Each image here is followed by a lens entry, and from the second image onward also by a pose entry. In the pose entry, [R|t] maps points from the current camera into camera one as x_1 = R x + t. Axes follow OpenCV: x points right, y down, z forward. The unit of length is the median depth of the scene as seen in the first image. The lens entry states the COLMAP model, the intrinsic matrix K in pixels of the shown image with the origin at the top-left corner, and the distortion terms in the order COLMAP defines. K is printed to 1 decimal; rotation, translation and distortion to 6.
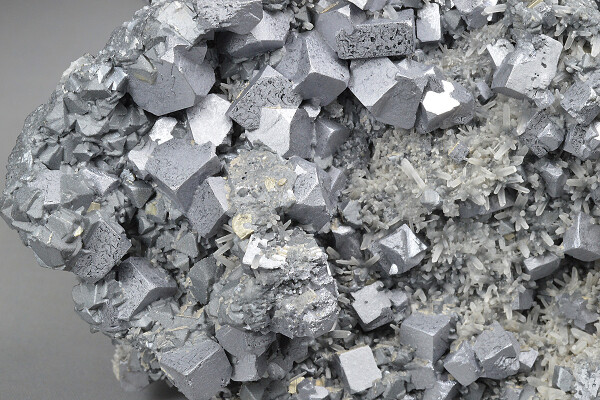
lens RADIAL K [[1571.0, 0, 302.4], [0, 1571.0, 201.2], [0, 0, 1]] dist [-0.139914, 0.000000]
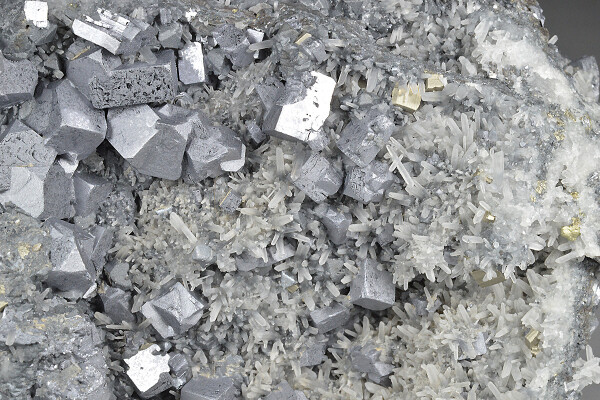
lens RADIAL K [[1571.0, 0, 298.2], [0, 1571.0, 202.9], [0, 0, 1]] dist [-0.139914, 0.000000]
pose [[0.994105, -0.055153, 0.093346, 0.052924], [0.055587, 0.998452, -0.002046, -0.026784], [-0.093089, 0.007223, 0.995632, 0.076293]]
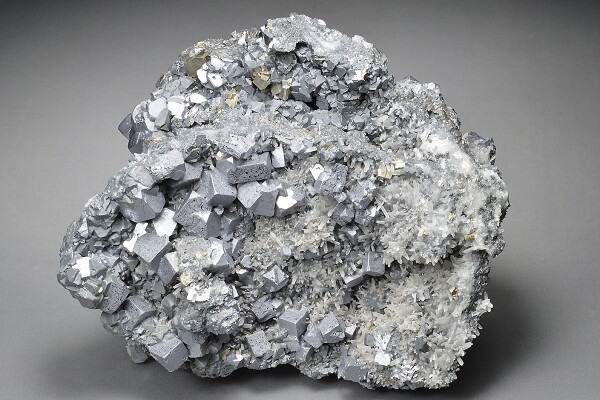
lens RADIAL K [[1571.0, 0, 299.5], [0, 1571.0, 197.6], [0, 0, 1]] dist [-0.139914, 0.000000]
pose [[0.996240, -0.084326, -0.019849, 0.139995], [0.085650, 0.993136, 0.079654, -0.214287], [0.012996, -0.081055, 0.996625, -0.857909]]
